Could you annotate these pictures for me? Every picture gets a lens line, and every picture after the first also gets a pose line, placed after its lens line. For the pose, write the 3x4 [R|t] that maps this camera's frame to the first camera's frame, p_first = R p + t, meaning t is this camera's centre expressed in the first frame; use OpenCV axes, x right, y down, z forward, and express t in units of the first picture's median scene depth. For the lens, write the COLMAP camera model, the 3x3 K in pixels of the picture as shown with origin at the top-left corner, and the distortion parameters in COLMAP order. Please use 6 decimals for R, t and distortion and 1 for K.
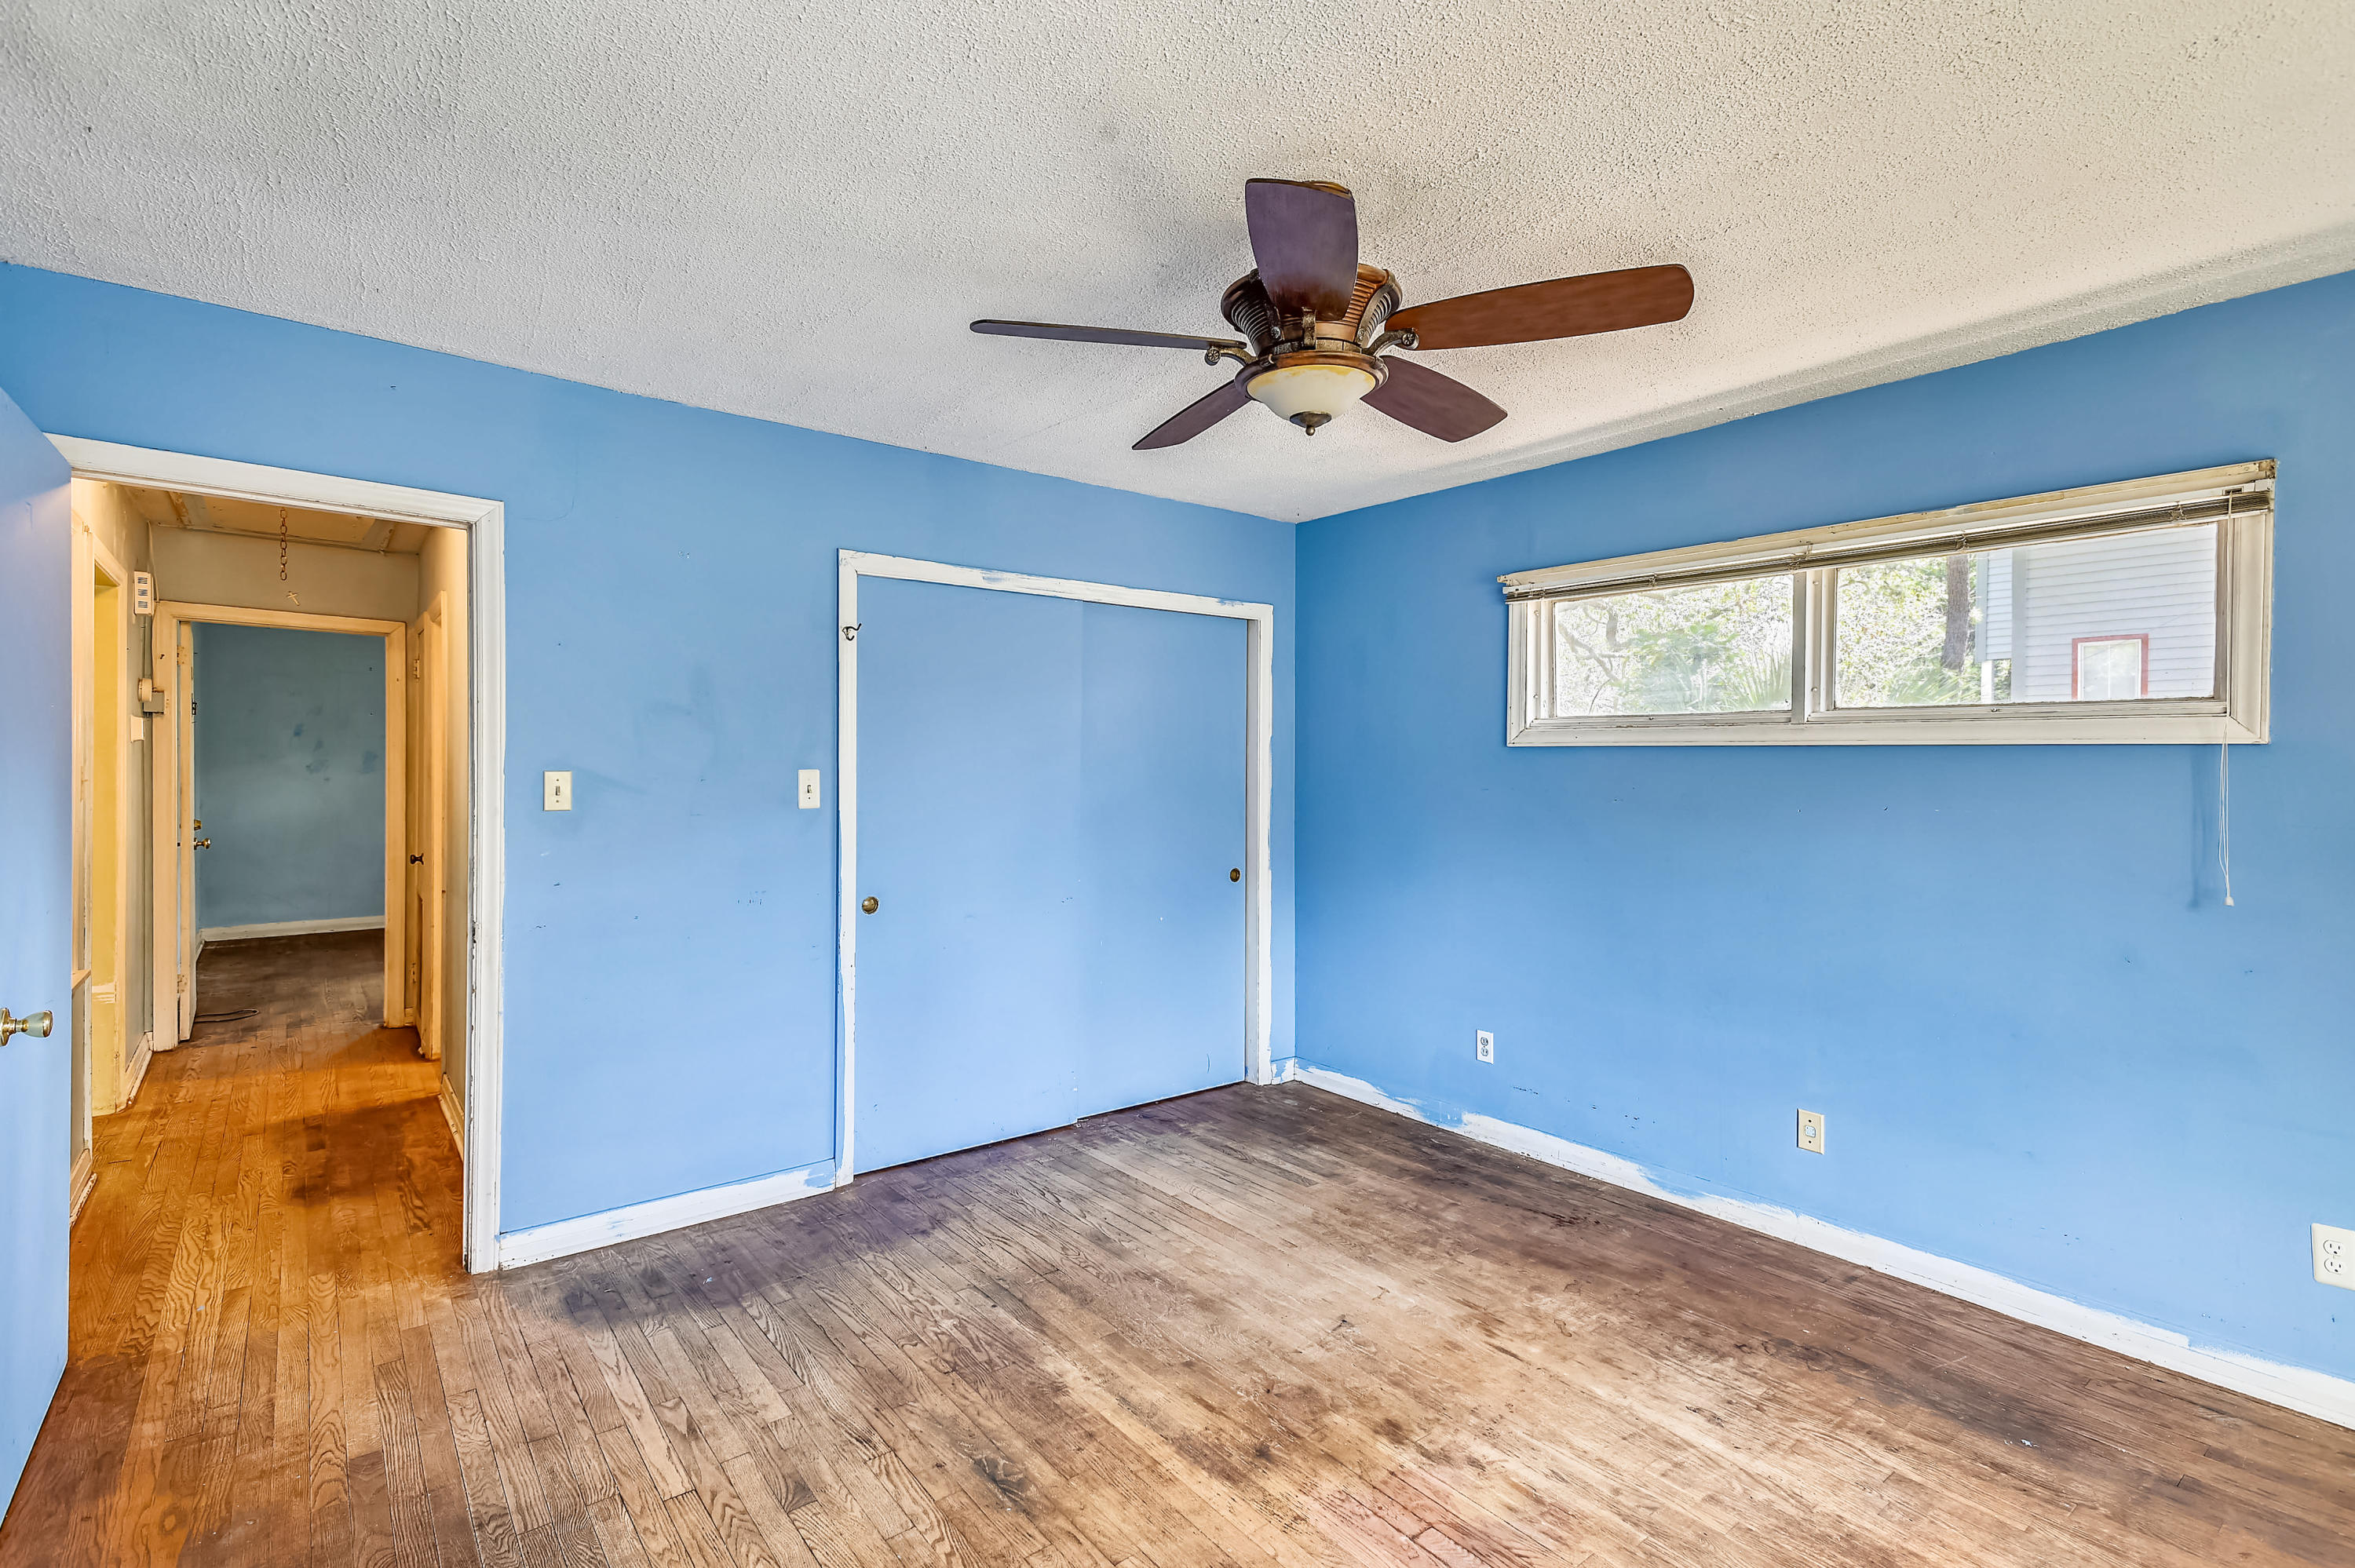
lens RADIAL K [[1101.1, 0, 1152.2], [0, 1101.1, 786.9], [0, 0, 1]] dist [0.020011, -0.008879]
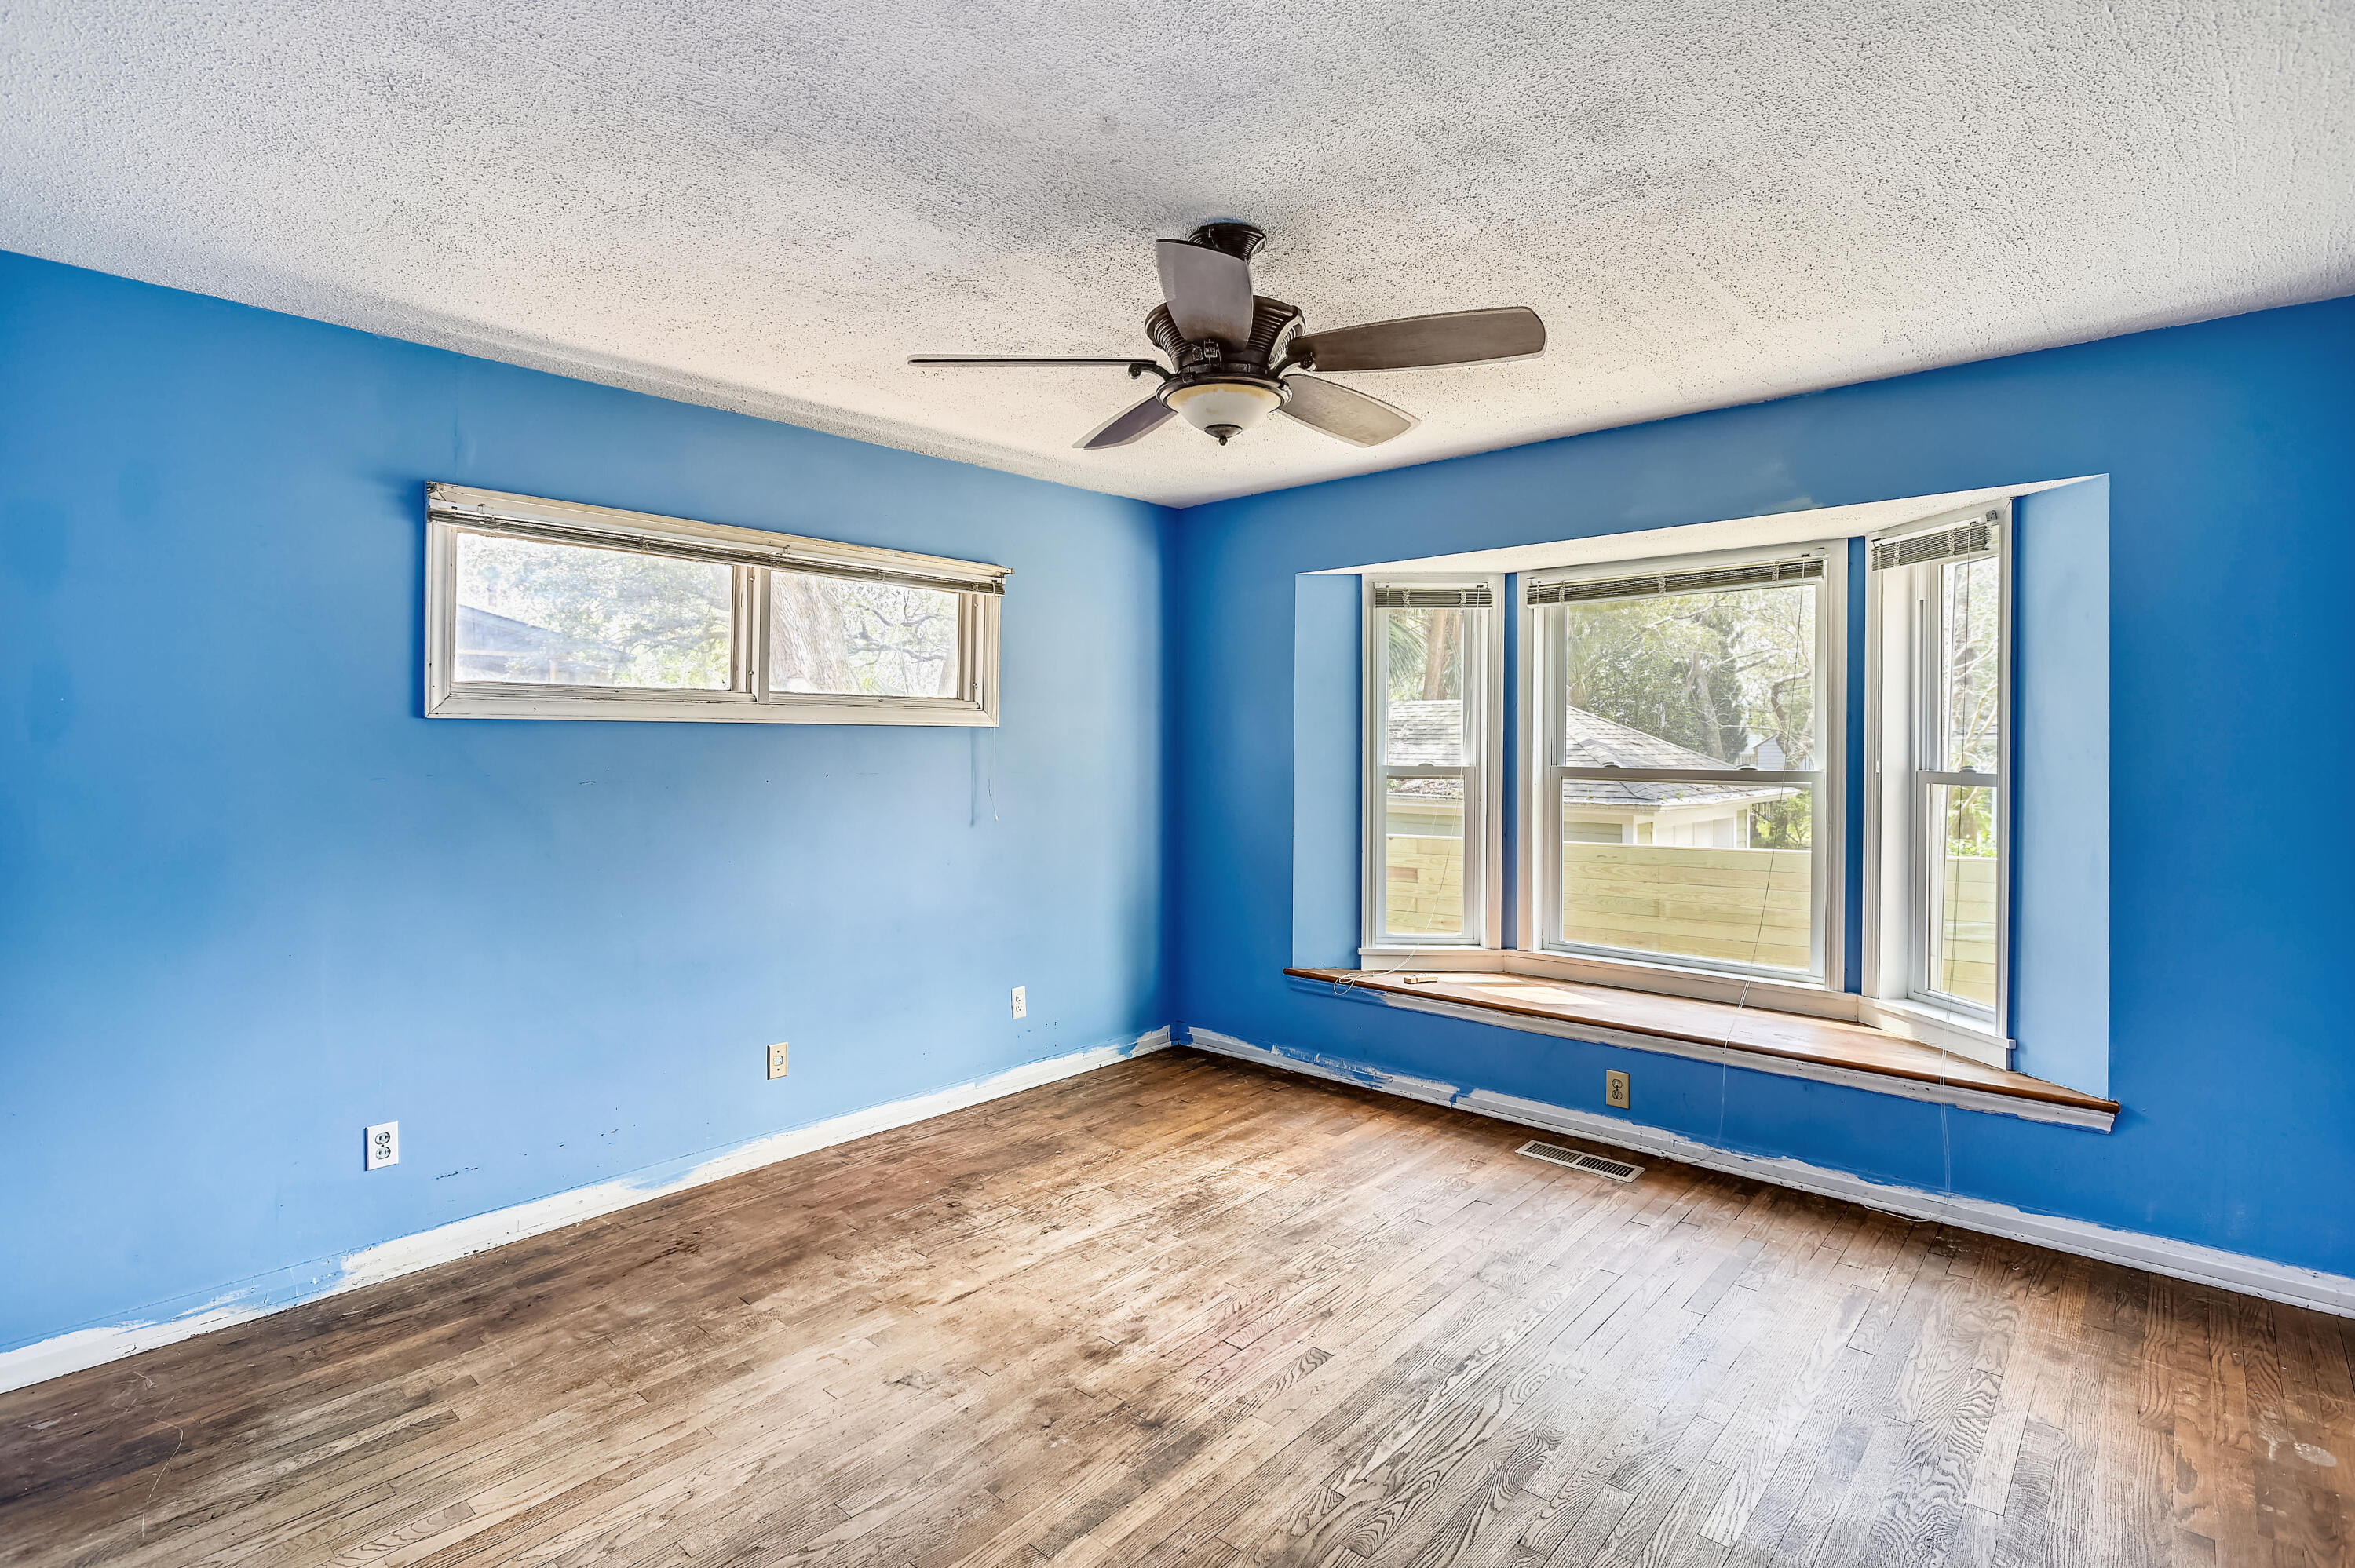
lens RADIAL K [[1132.5, 0, 1180.2], [0, 1132.5, 790.6], [0, 0, 1]] dist [0.000765, -0.008396]
pose [[-0.188295, -0.049781, 0.980850, -0.661792], [0.021397, 0.998270, 0.054772, -0.025227], [-0.981879, 0.031301, -0.186904, 0.855120]]
